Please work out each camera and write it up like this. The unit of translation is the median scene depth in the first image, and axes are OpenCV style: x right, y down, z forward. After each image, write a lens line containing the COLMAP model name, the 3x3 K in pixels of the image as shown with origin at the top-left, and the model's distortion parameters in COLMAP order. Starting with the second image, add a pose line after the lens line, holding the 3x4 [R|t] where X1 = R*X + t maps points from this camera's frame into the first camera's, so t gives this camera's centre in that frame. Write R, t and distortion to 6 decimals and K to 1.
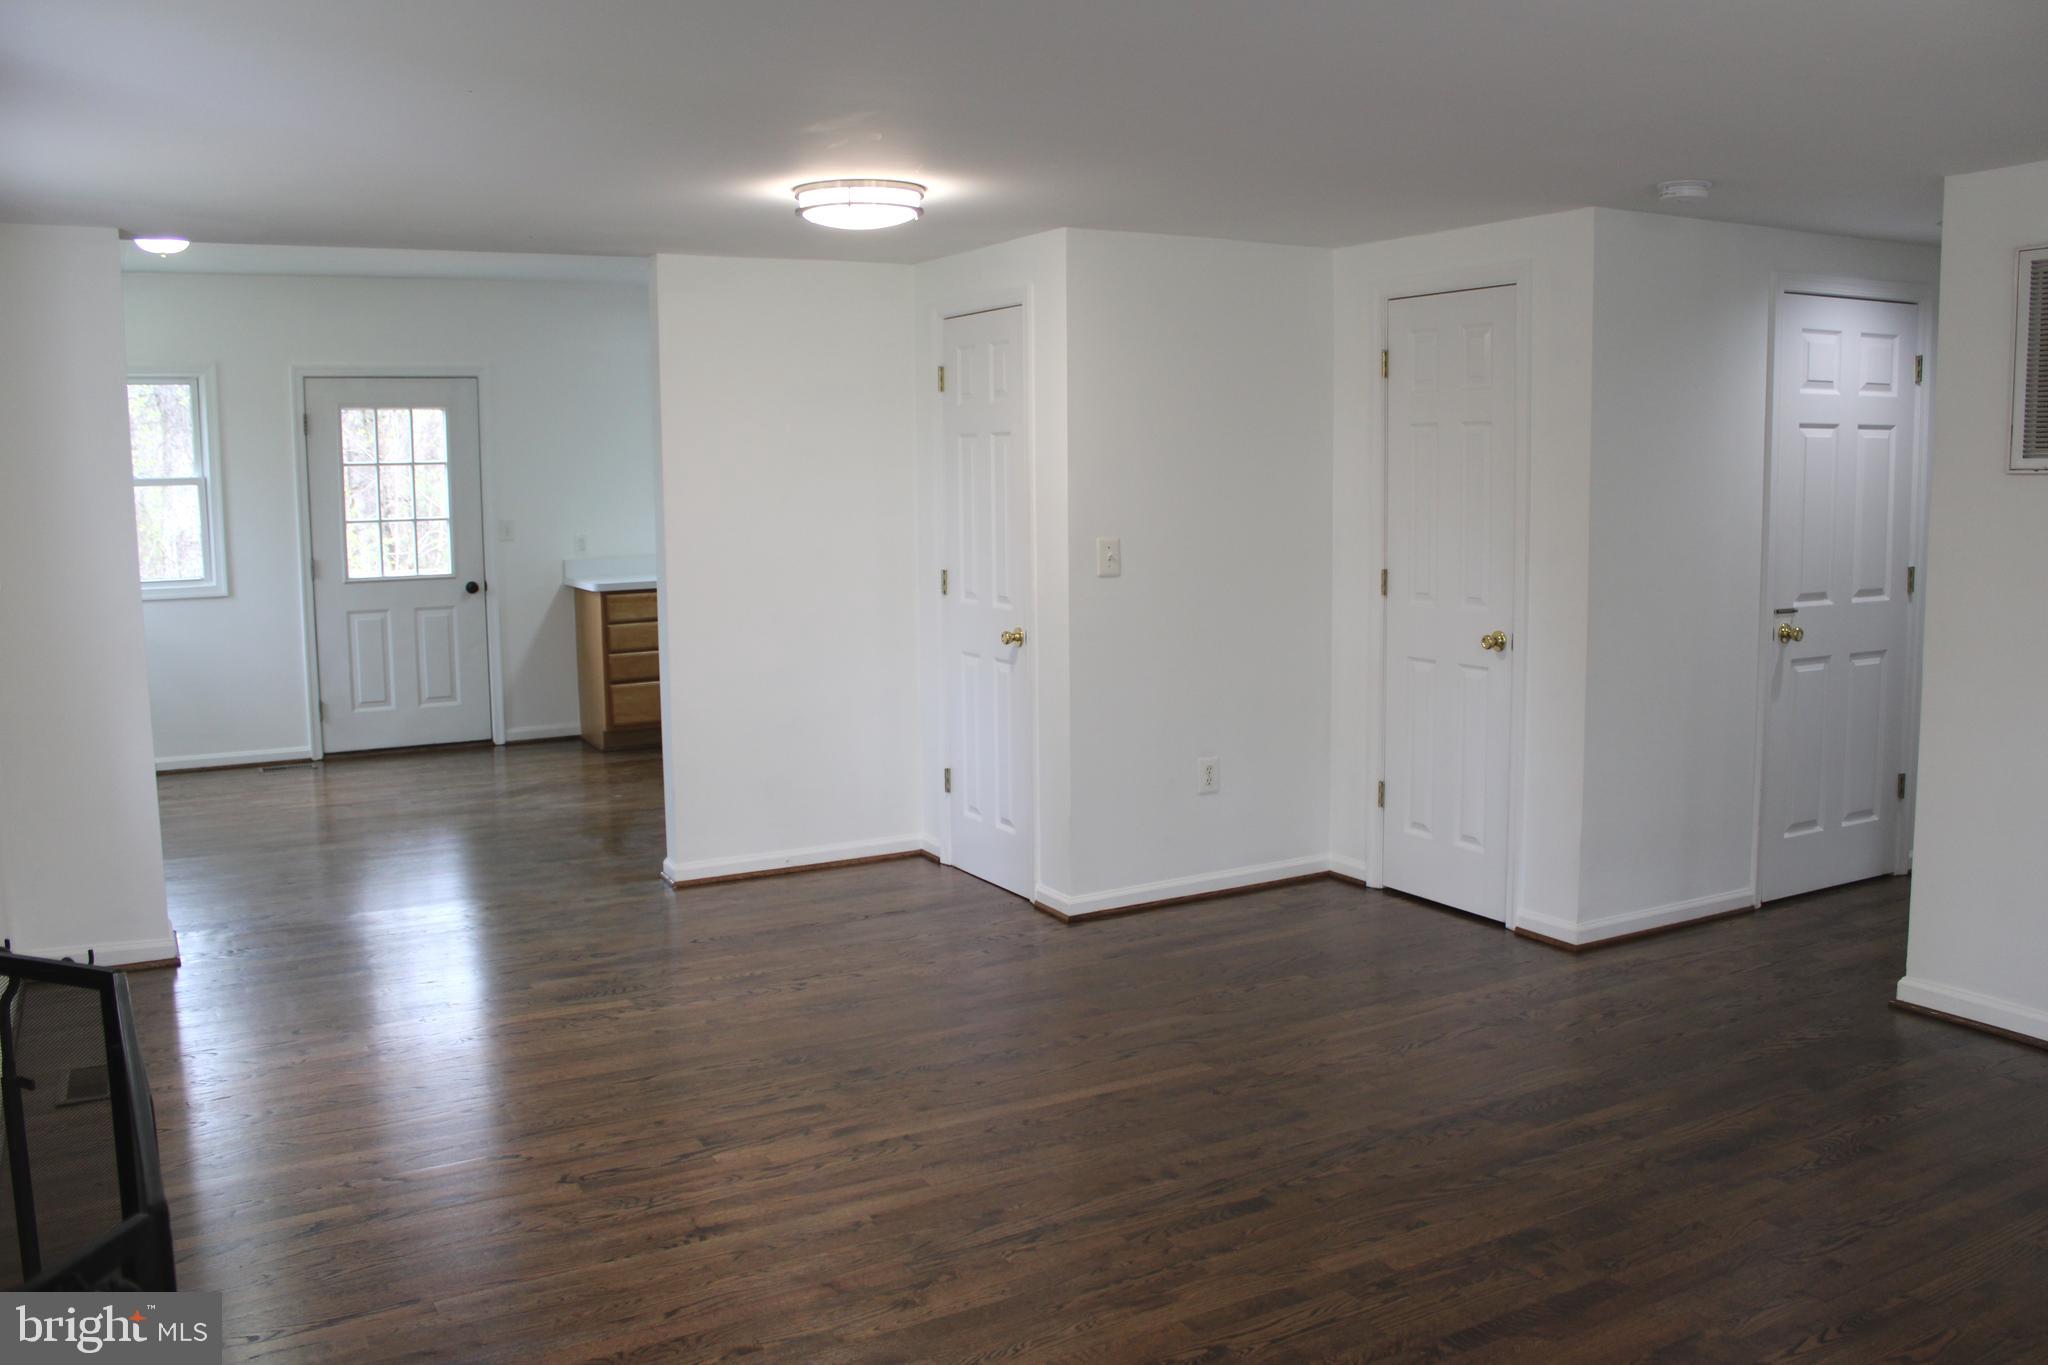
lens RADIAL K [[1708.1, 0, 1022.9], [0, 1708.1, 660.5], [0, 0, 1]] dist [-0.156125, 0.138002]
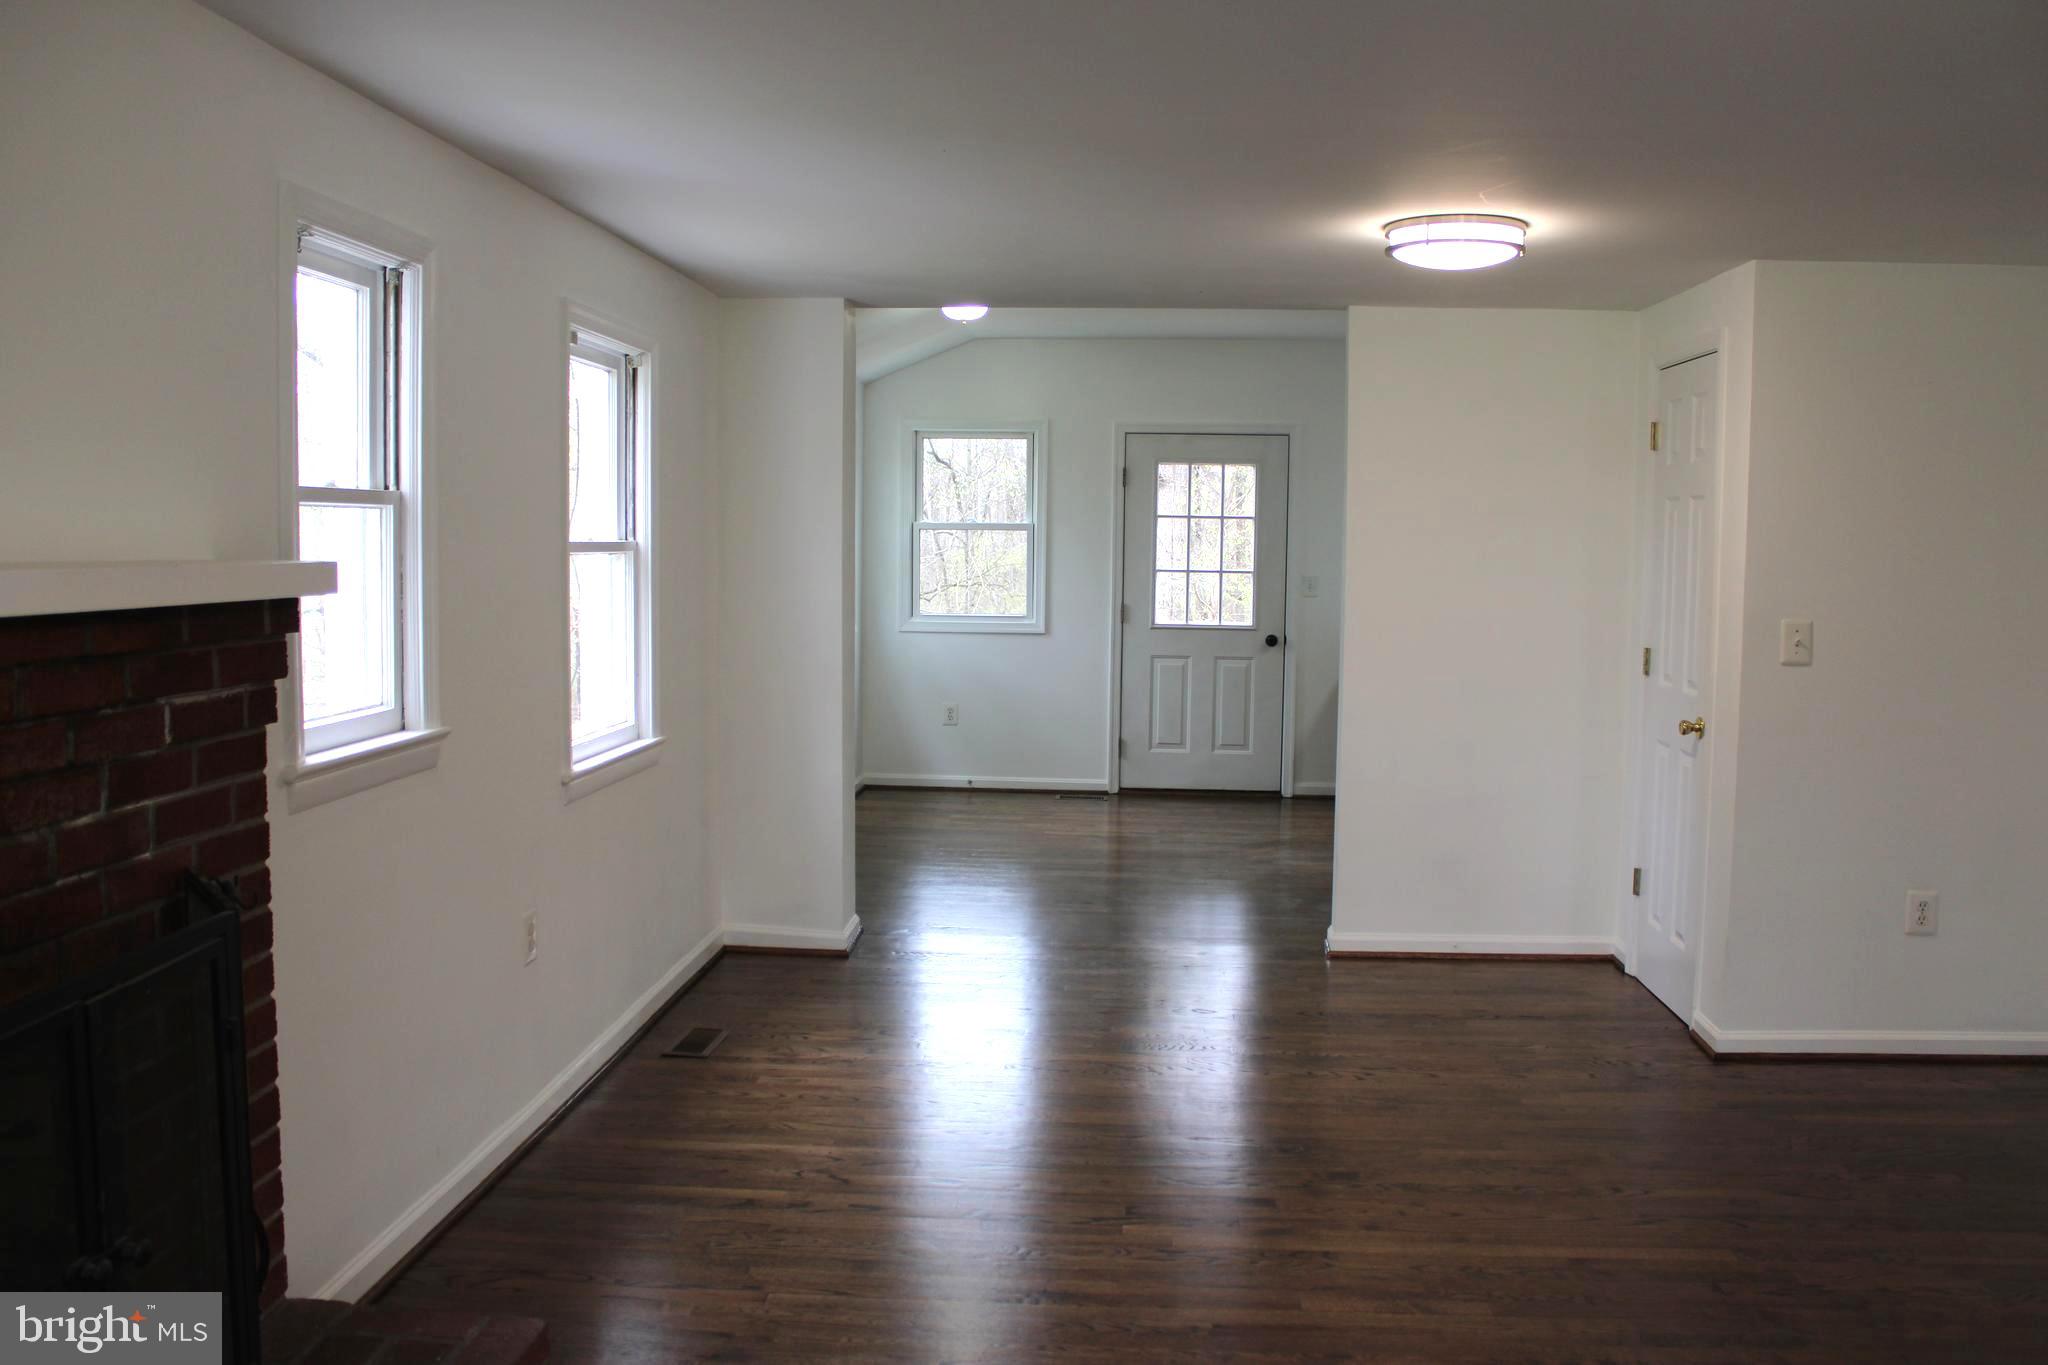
lens RADIAL K [[1708.1, 0, 1039.6], [0, 1708.1, 650.9], [0, 0, 1]] dist [-0.156125, 0.138002]
pose [[0.839647, 0.060681, -0.539732, 0.173748], [-0.085094, 0.996164, -0.020382, -0.006529], [0.536425, 0.063042, 0.841590, 0.088553]]
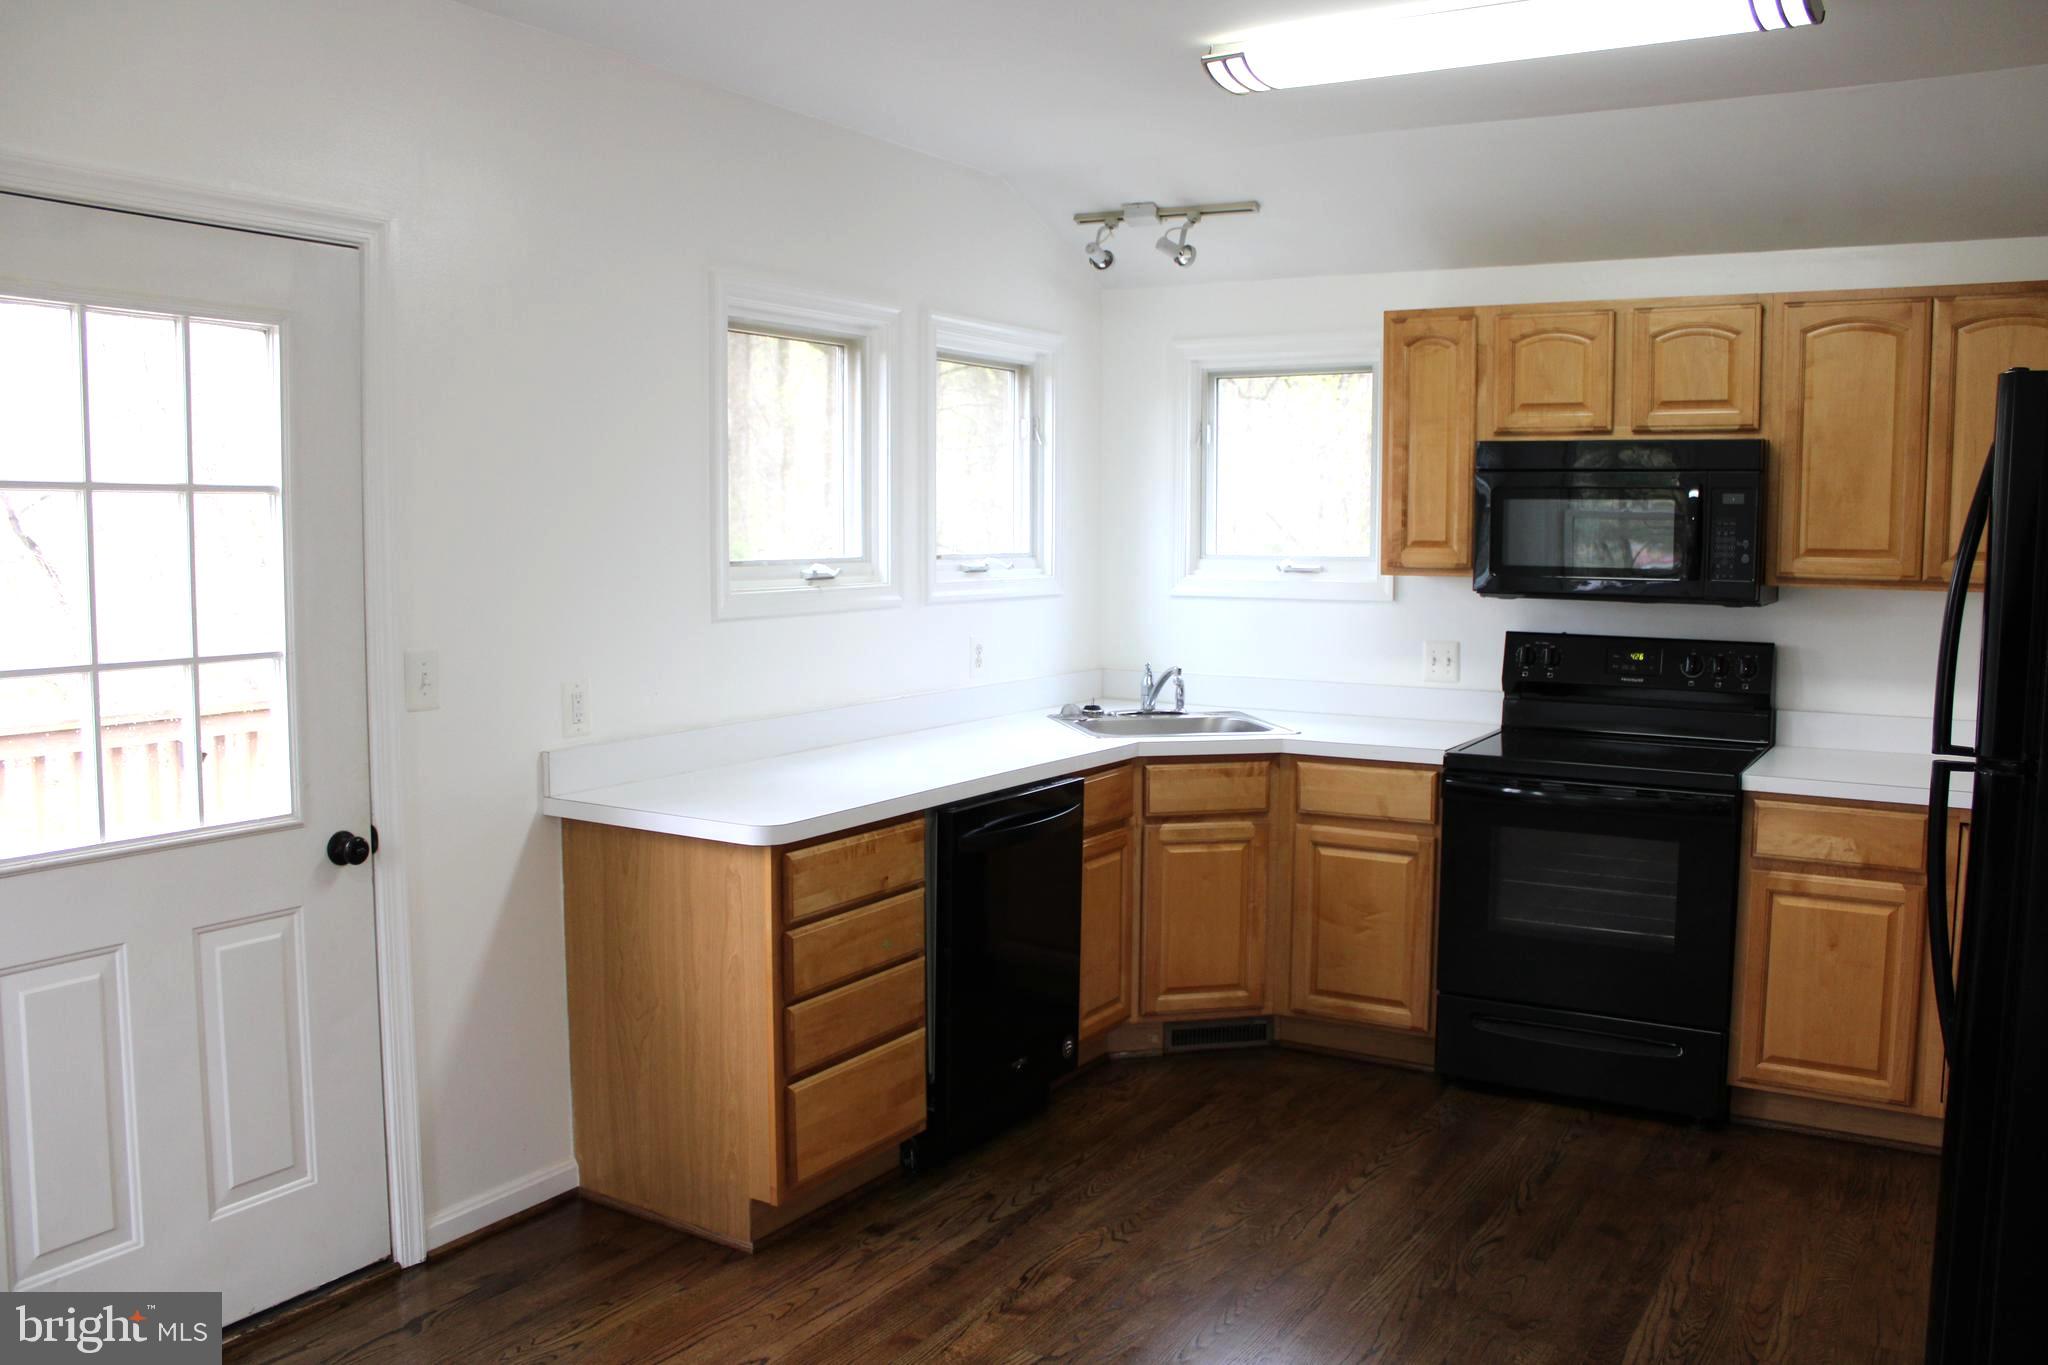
lens RADIAL K [[1708.1, 0, 1026.0], [0, 1708.1, 676.6], [0, 0, 1]] dist [-0.156125, 0.138002]
pose [[0.867326, -0.029175, 0.496885, -0.584132], [0.041516, 0.999042, -0.013809, -0.106165], [-0.496006, 0.032606, 0.867707, 0.978046]]
